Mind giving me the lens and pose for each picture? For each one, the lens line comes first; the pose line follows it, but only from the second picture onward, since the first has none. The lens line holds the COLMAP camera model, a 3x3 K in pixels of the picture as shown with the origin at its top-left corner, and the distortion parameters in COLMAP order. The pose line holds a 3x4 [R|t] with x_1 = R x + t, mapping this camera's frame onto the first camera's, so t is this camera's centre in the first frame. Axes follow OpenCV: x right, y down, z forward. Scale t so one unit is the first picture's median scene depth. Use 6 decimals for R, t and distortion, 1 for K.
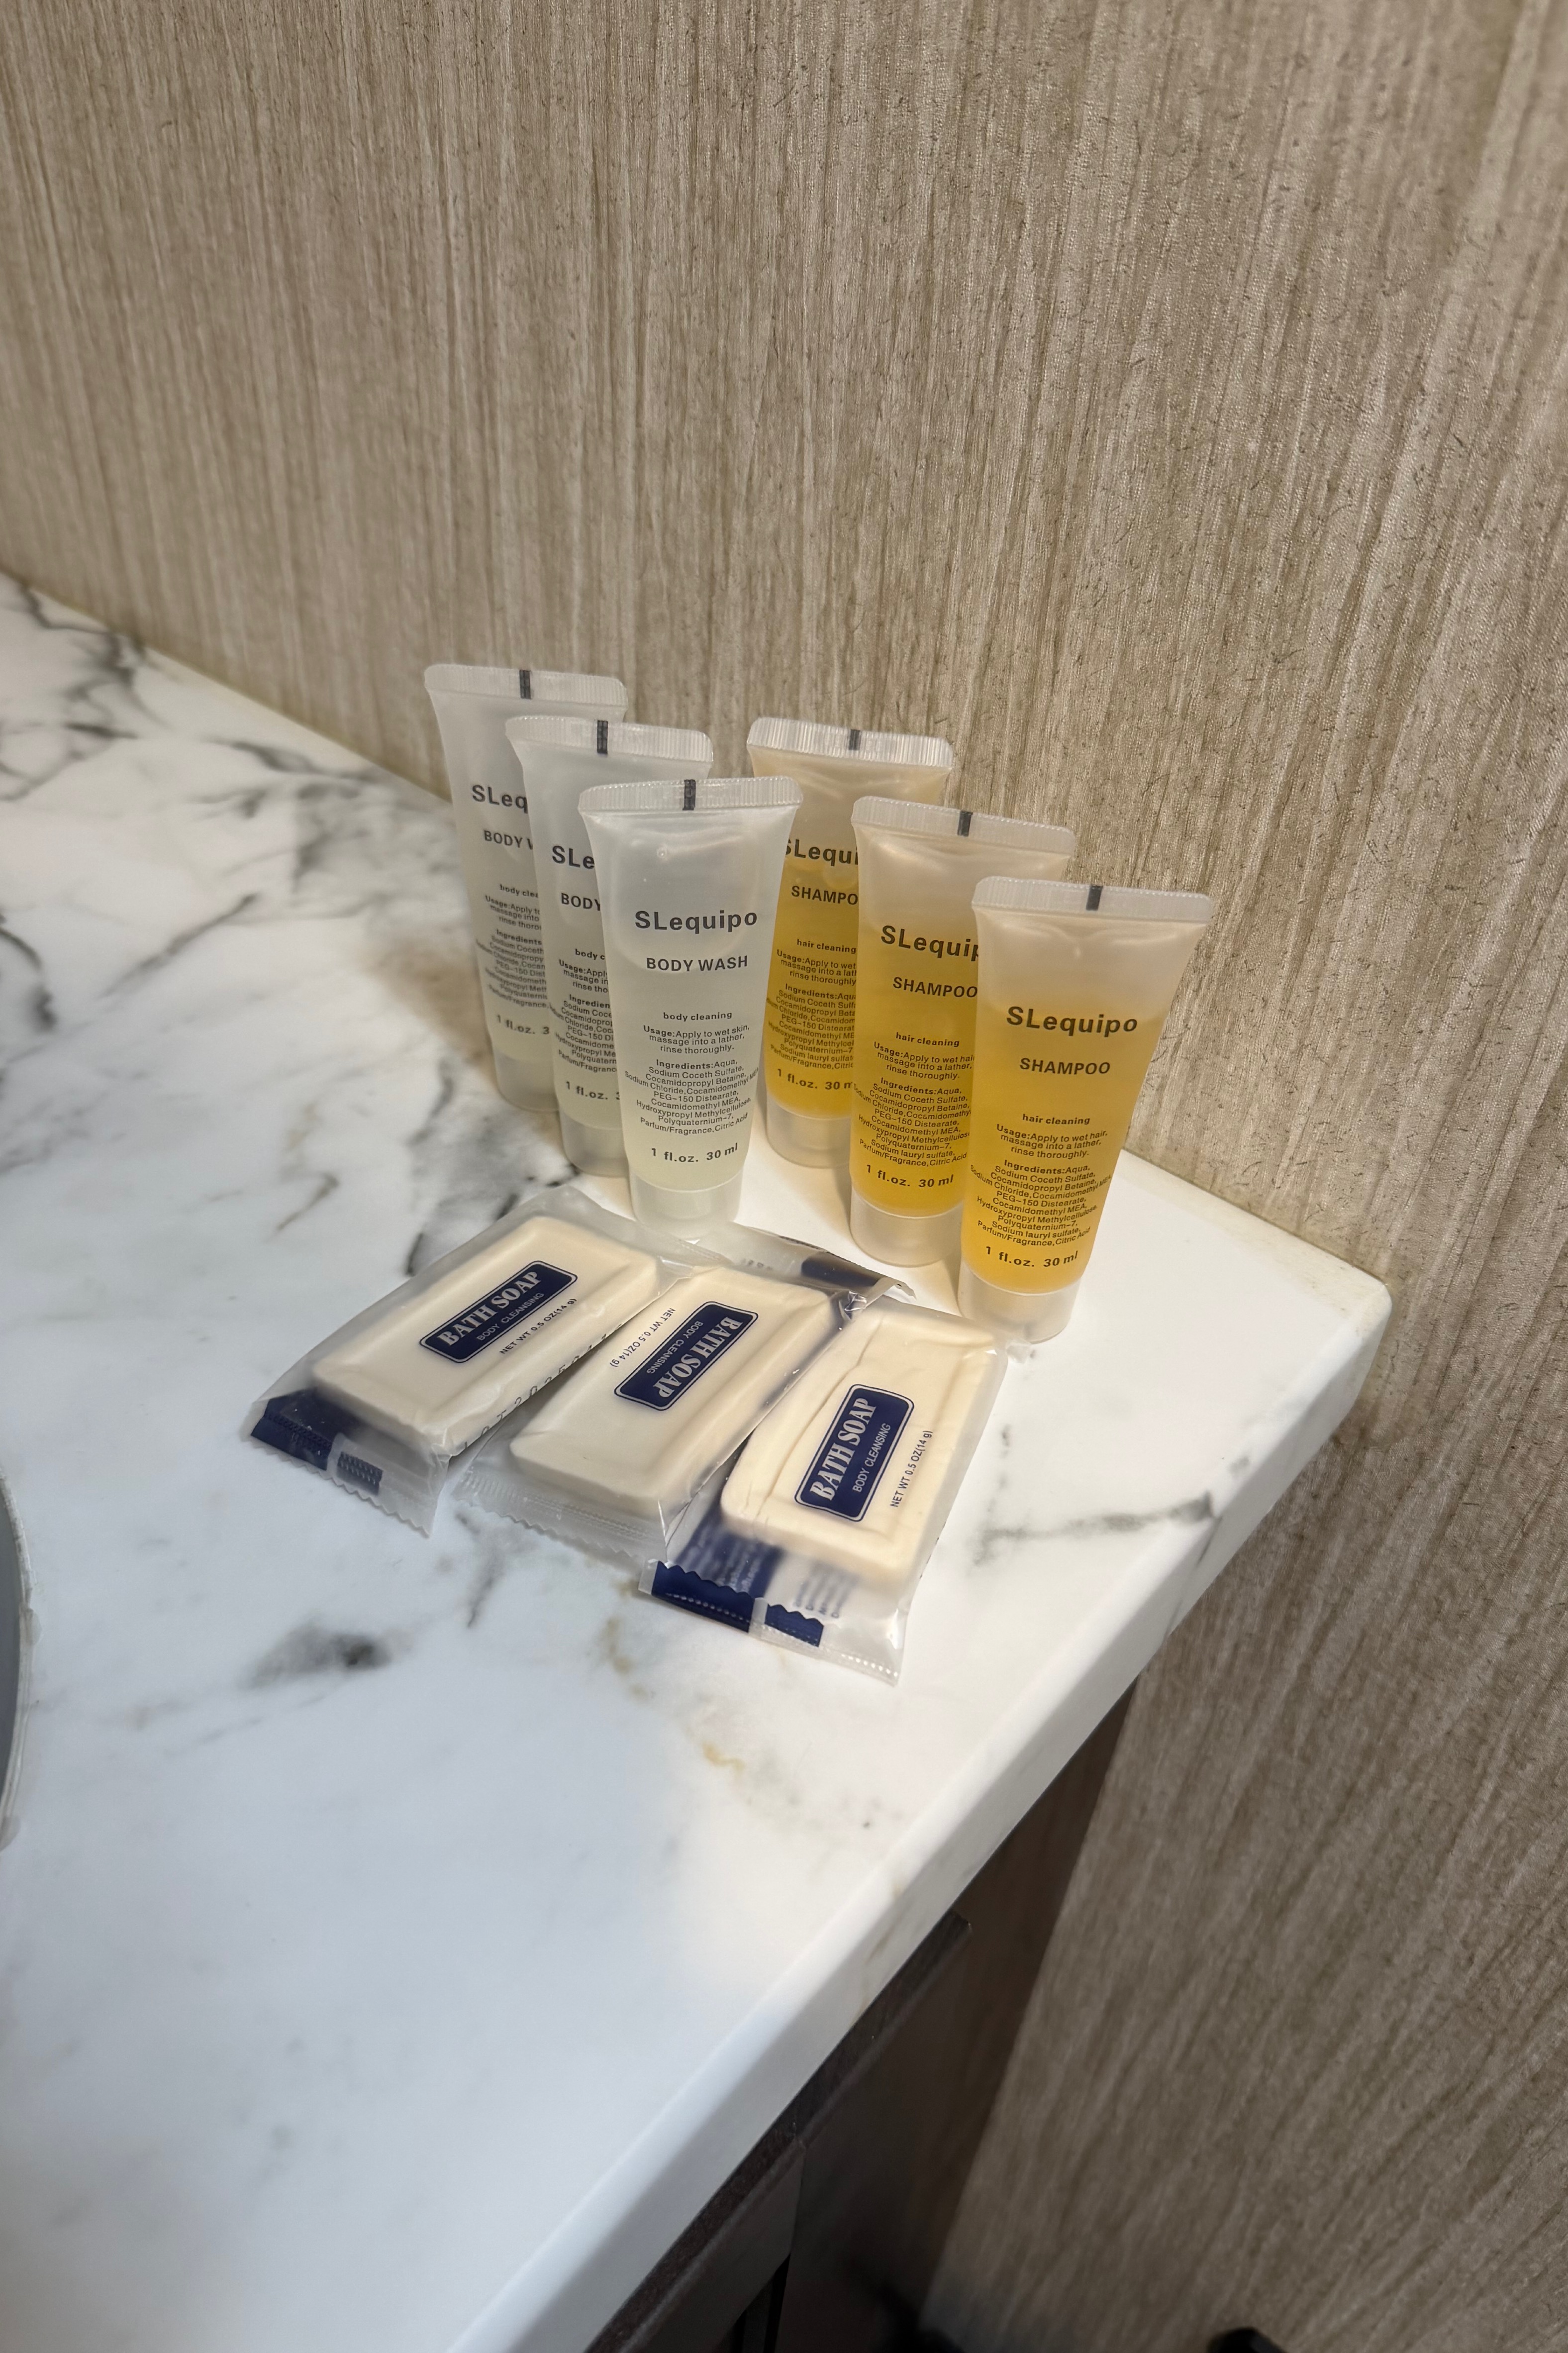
lens RADIAL K [[1677.1, 0, 784.0], [0, 1677.1, 1176.5], [0, 0, 1]] dist [-0.004233, -0.041907]
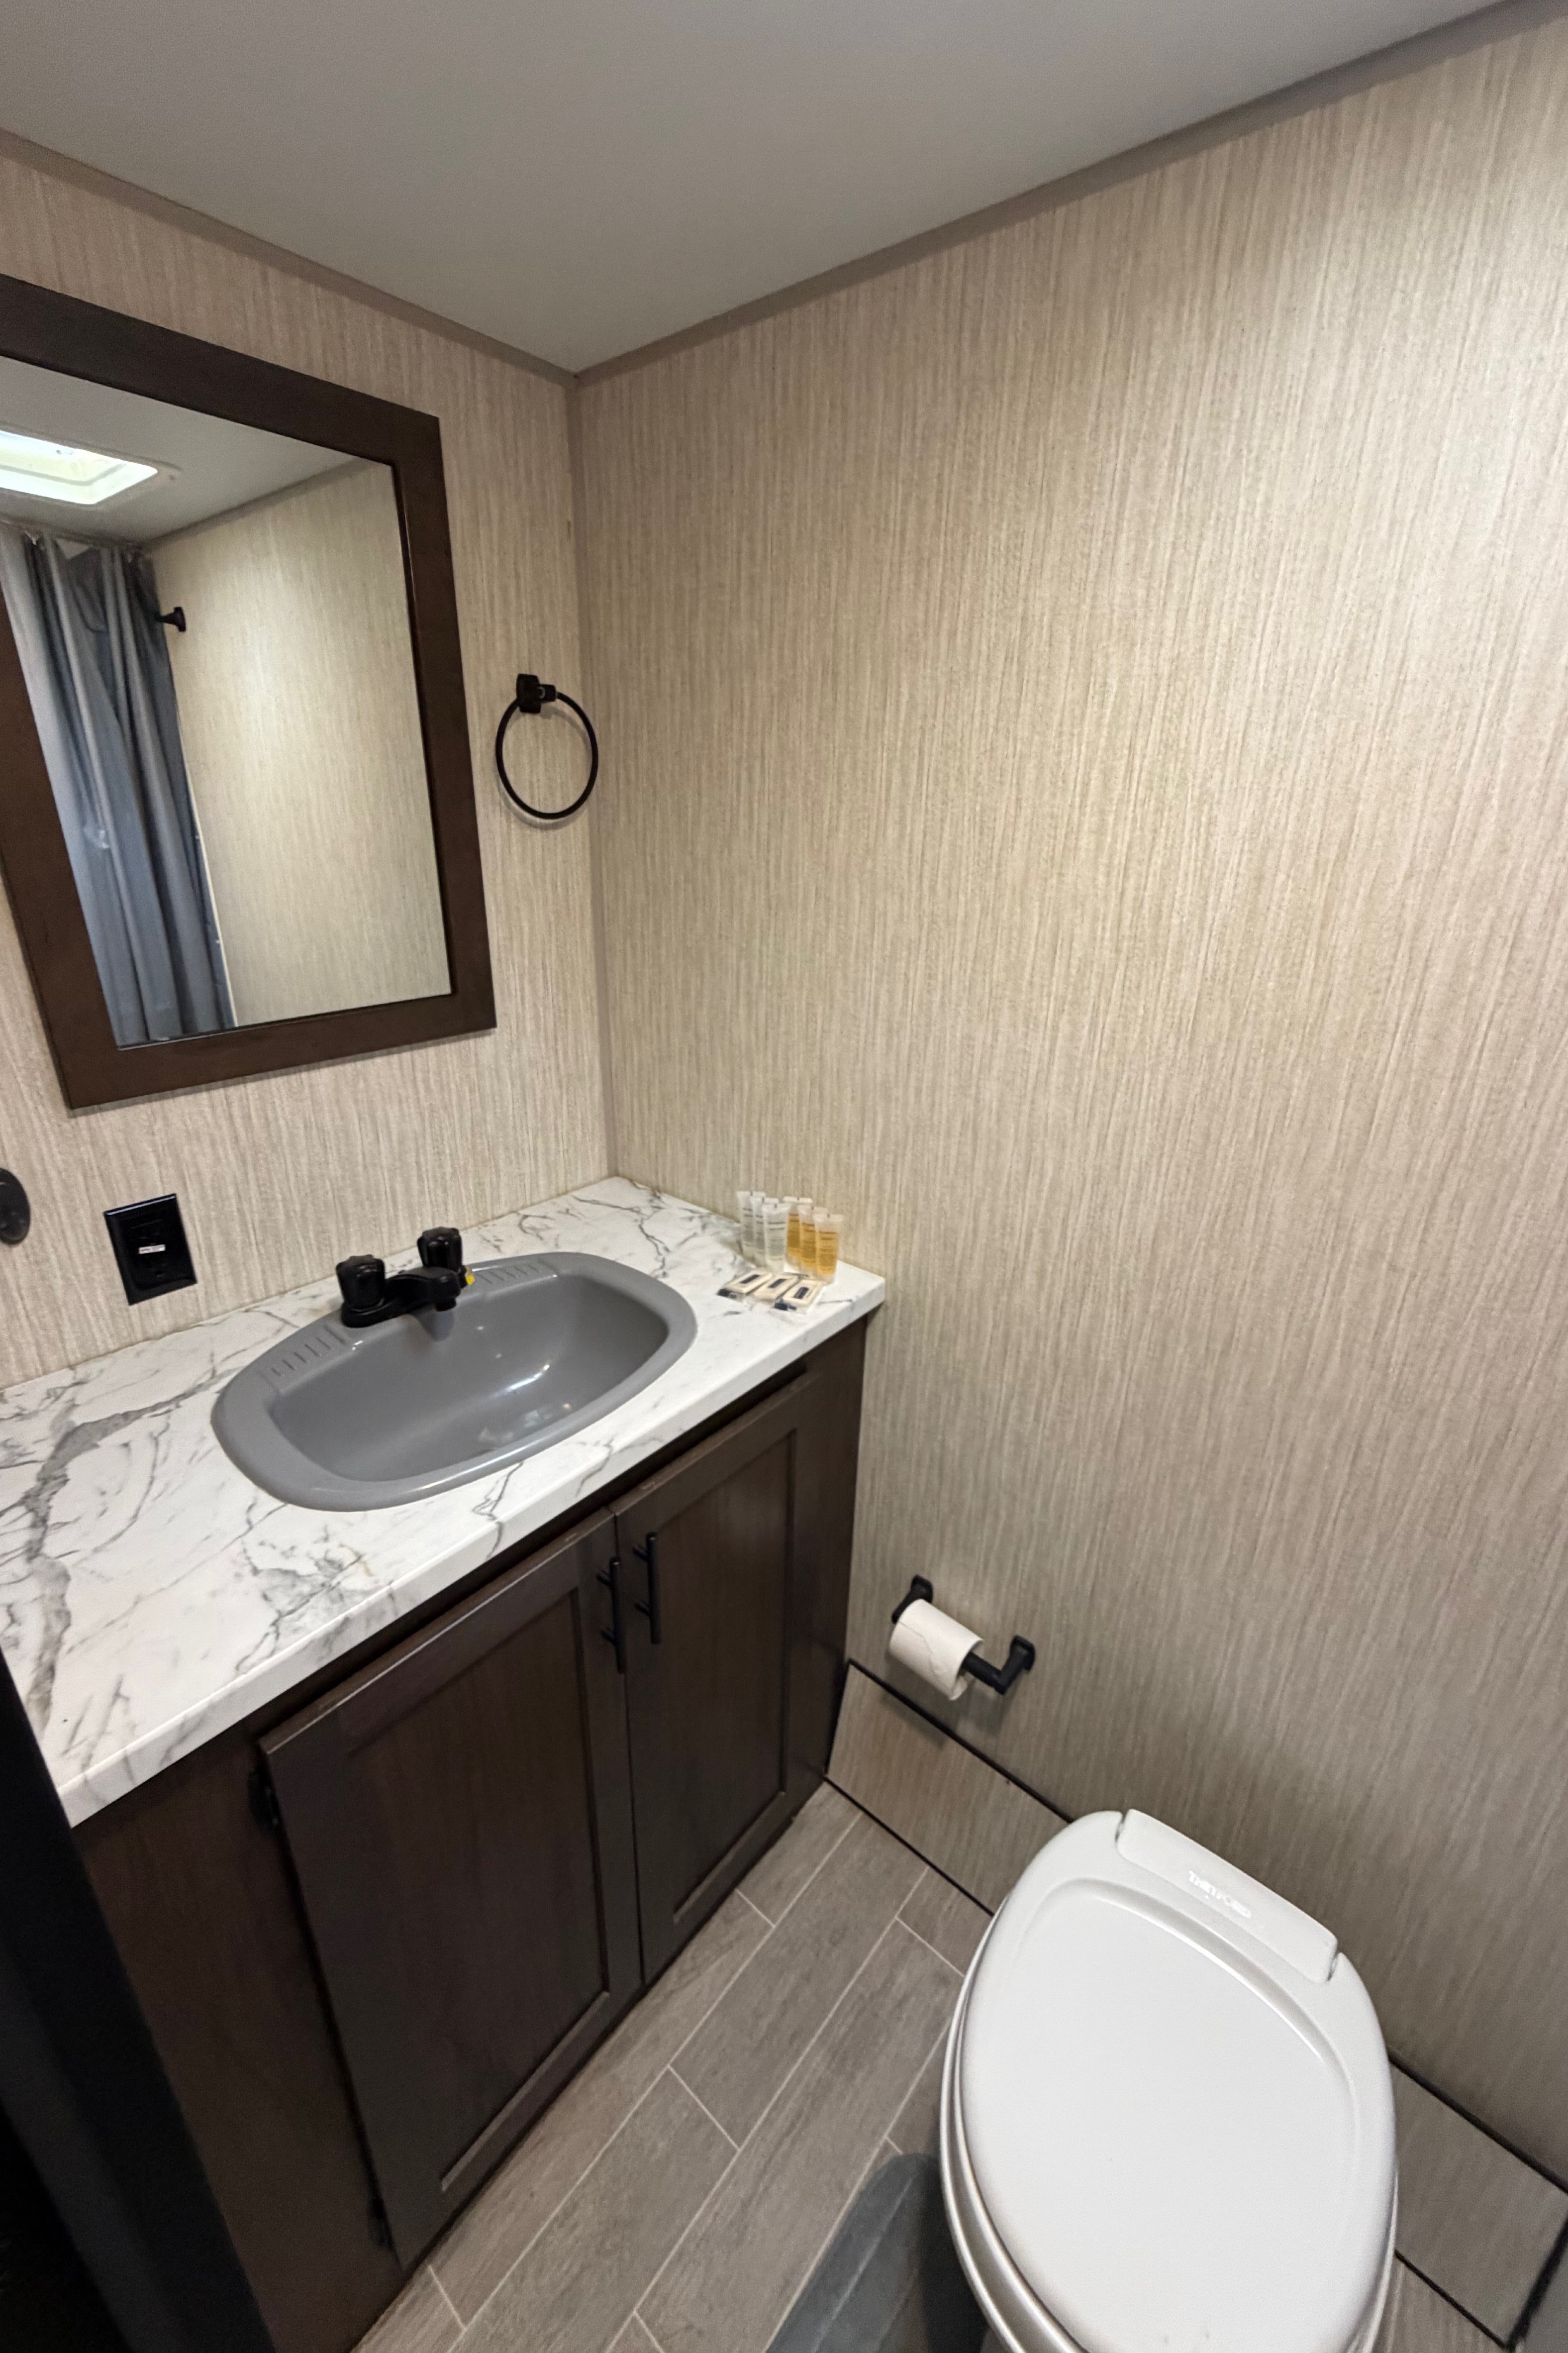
lens RADIAL K [[934.4, 0, 784.0], [0, 934.4, 1176.5], [0, 0, 1]] dist [0.000015, -0.000002]
pose [[0.999379, -0.034404, -0.007608, 0.015411], [0.030161, 0.946905, -0.320096, 0.893774], [0.018217, 0.319668, 0.947355, -2.719354]]
